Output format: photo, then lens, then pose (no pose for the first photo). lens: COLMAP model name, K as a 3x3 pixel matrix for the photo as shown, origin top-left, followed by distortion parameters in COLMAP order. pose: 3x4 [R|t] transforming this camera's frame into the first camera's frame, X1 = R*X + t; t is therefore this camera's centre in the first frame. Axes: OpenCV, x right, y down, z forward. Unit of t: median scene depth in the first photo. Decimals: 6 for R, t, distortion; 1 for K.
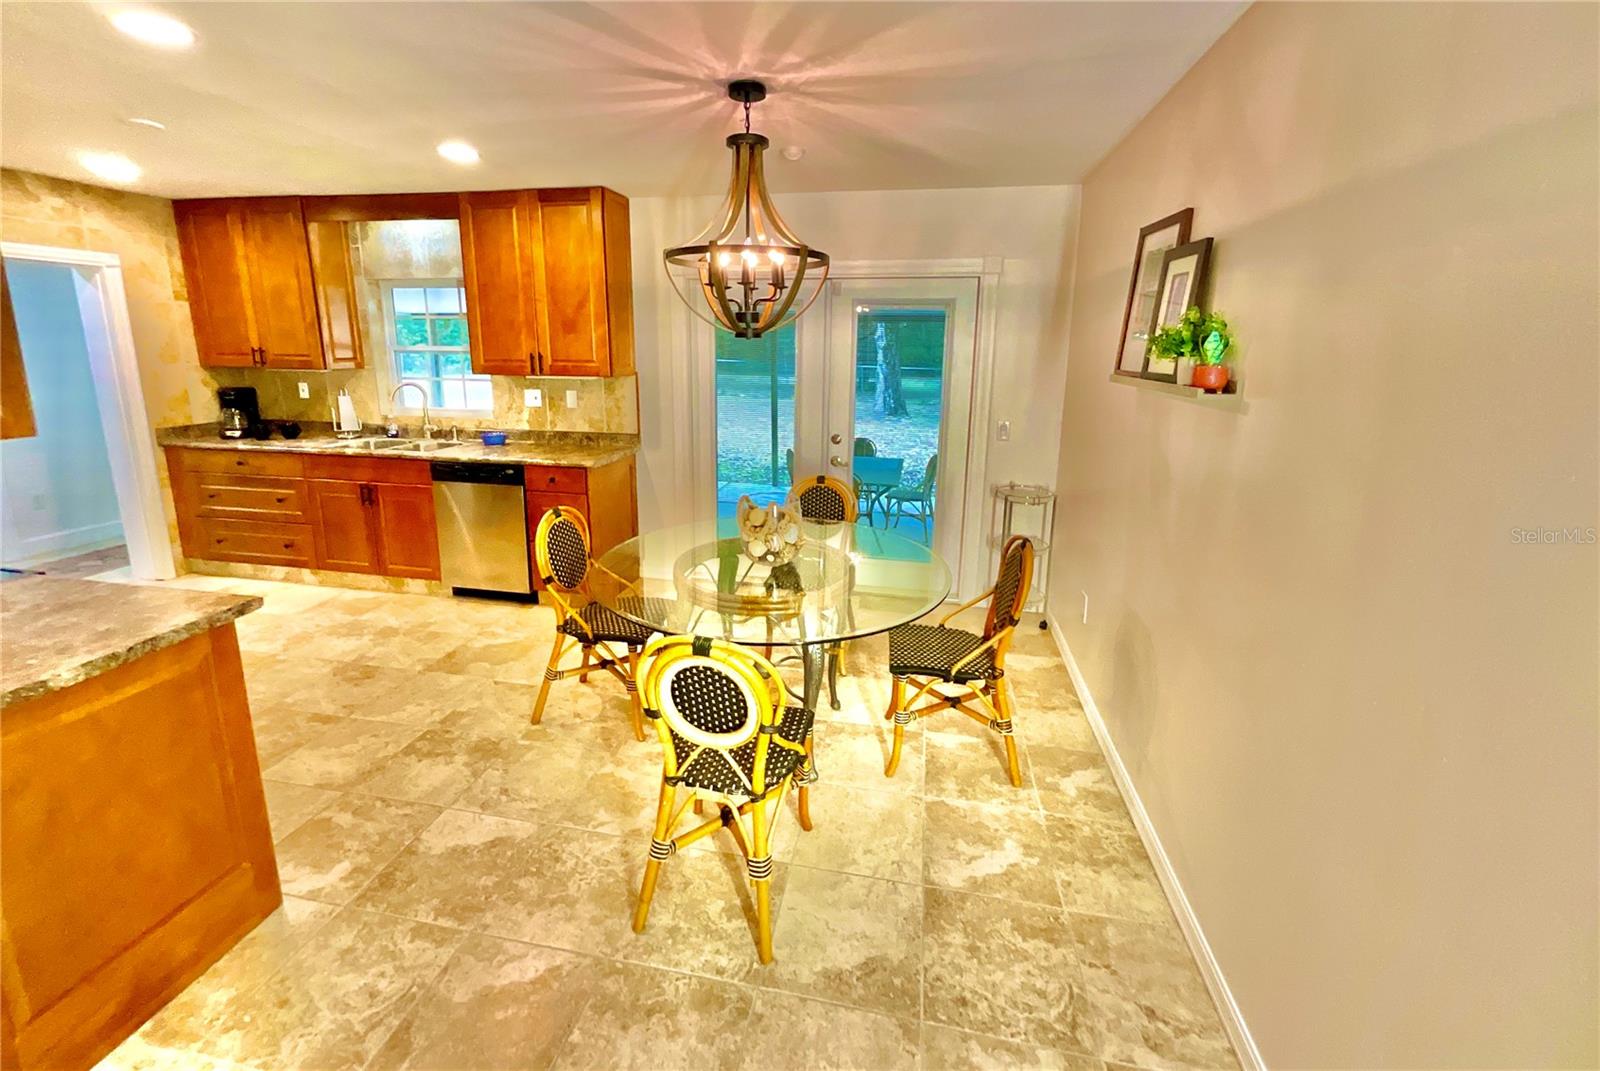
lens RADIAL K [[651.8, 0, 796.8], [0, 651.8, 473.5], [0, 0, 1]] dist [0.001189, 0.000500]
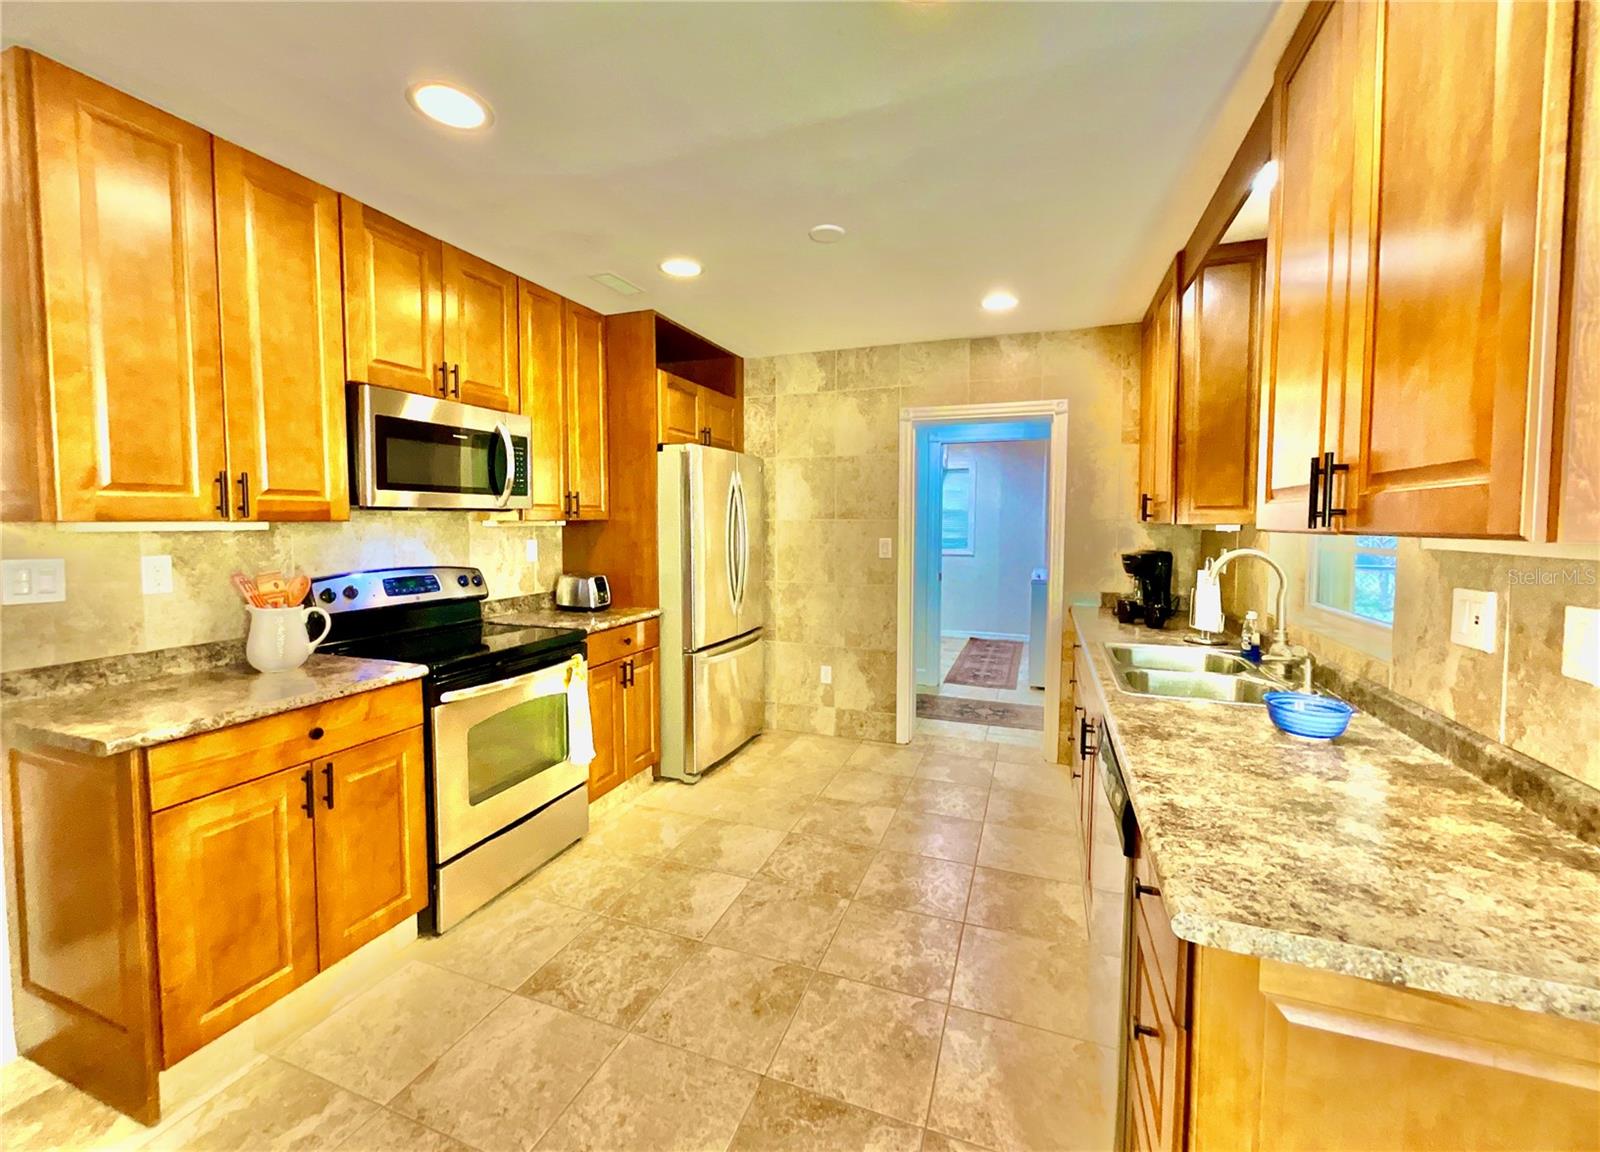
lens RADIAL K [[650.8, 0, 801.0], [0, 650.8, 555.6], [0, 0, 1]] dist [-0.001054, 0.000263]
pose [[-0.157966, 0.044566, -0.986438, -0.073762], [-0.199978, 0.976836, 0.076156, -0.114301], [0.966983, 0.209296, -0.145395, 0.804171]]
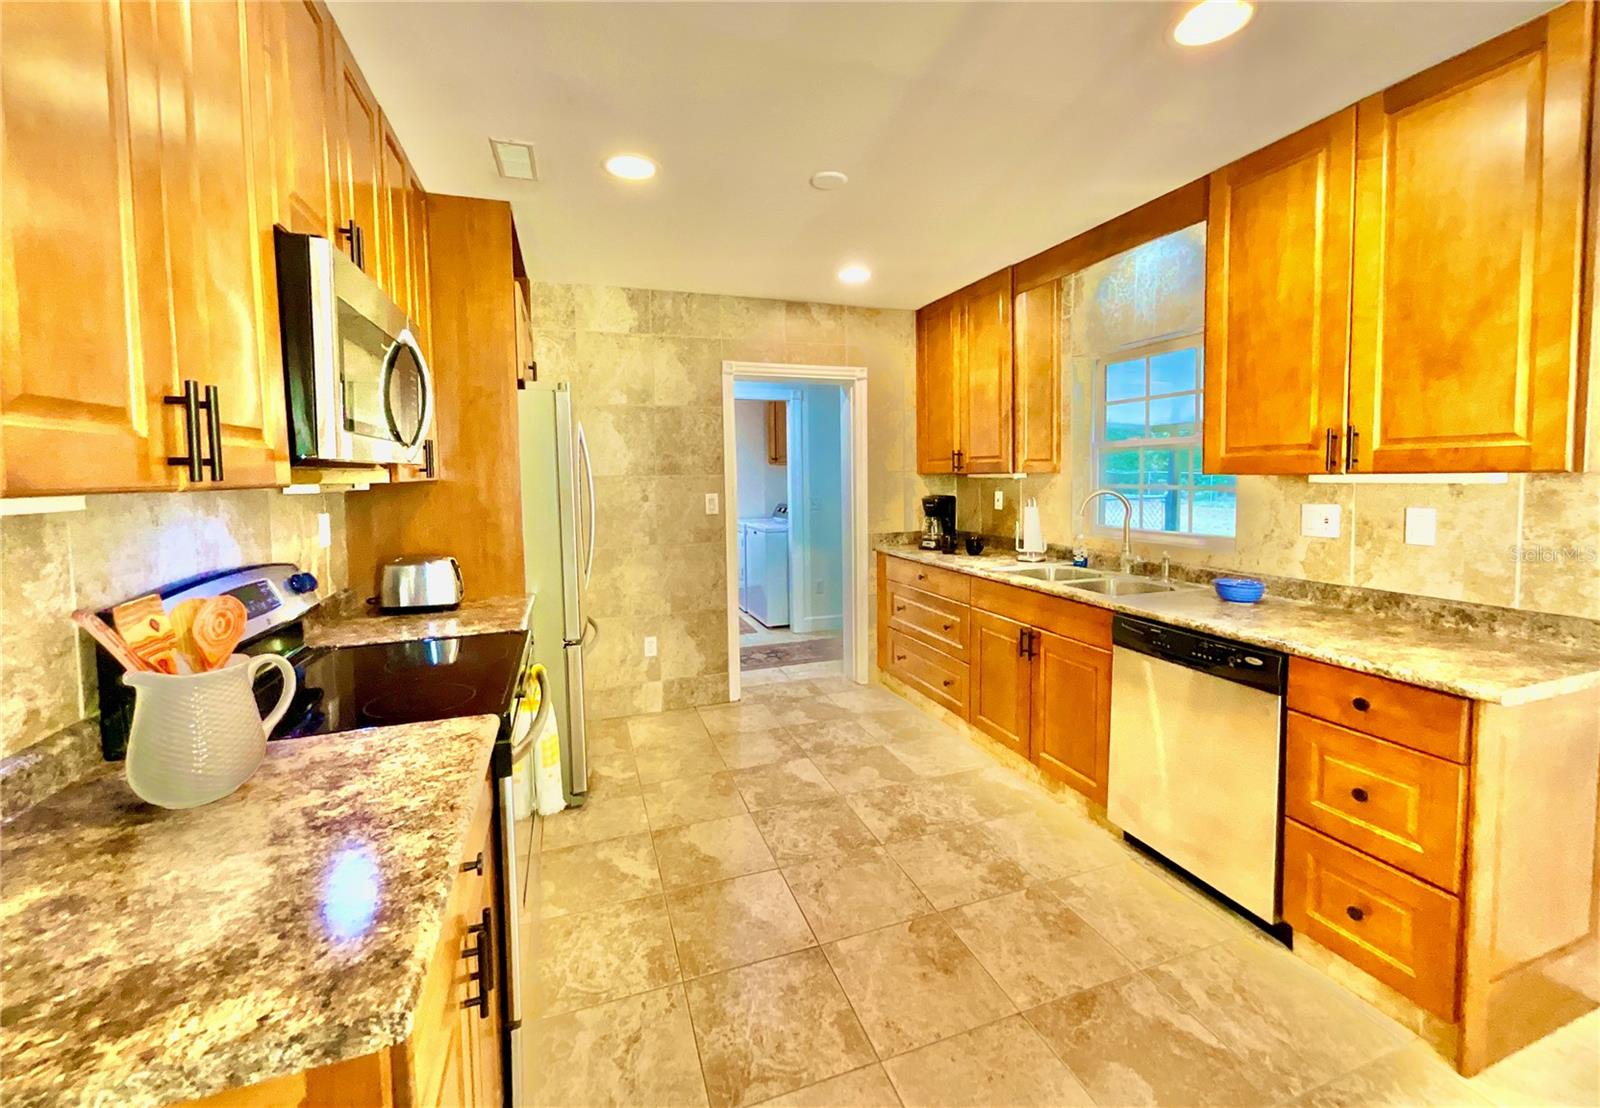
lens RADIAL K [[651.8, 0, 803.3], [0, 651.8, 511.7], [0, 0, 1]] dist [0.005240, 0.000504]
pose [[0.511166, 0.033538, -0.858827, -0.178308], [-0.151174, 0.987168, -0.051428, -0.035401], [0.846082, 0.156121, 0.509677, 0.407367]]
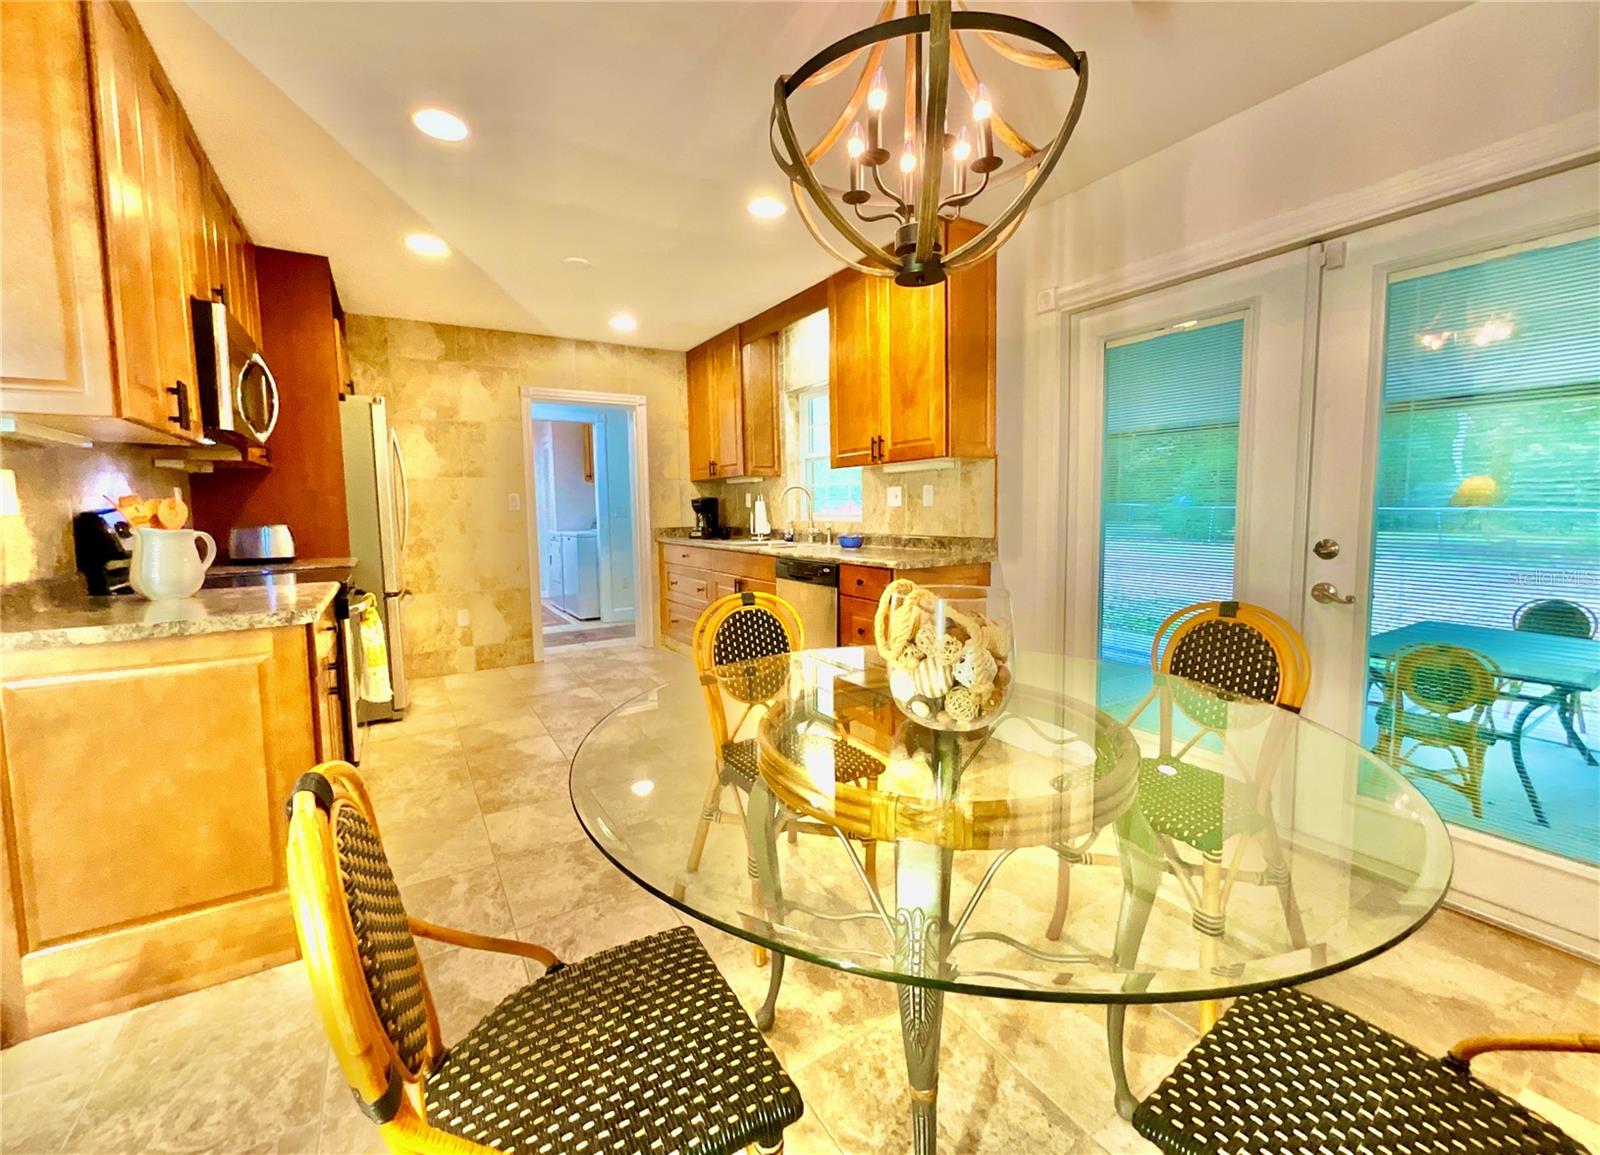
lens RADIAL K [[650.8, 0, 801.0], [0, 650.8, 557.1], [0, 0, 1]] dist [-0.001054, 0.000263]
pose [[0.684430, 0.036856, -0.728146, 0.151727], [-0.122125, 0.990406, -0.064662, 0.036811], [0.718777, 0.133182, 0.682365, 0.360793]]
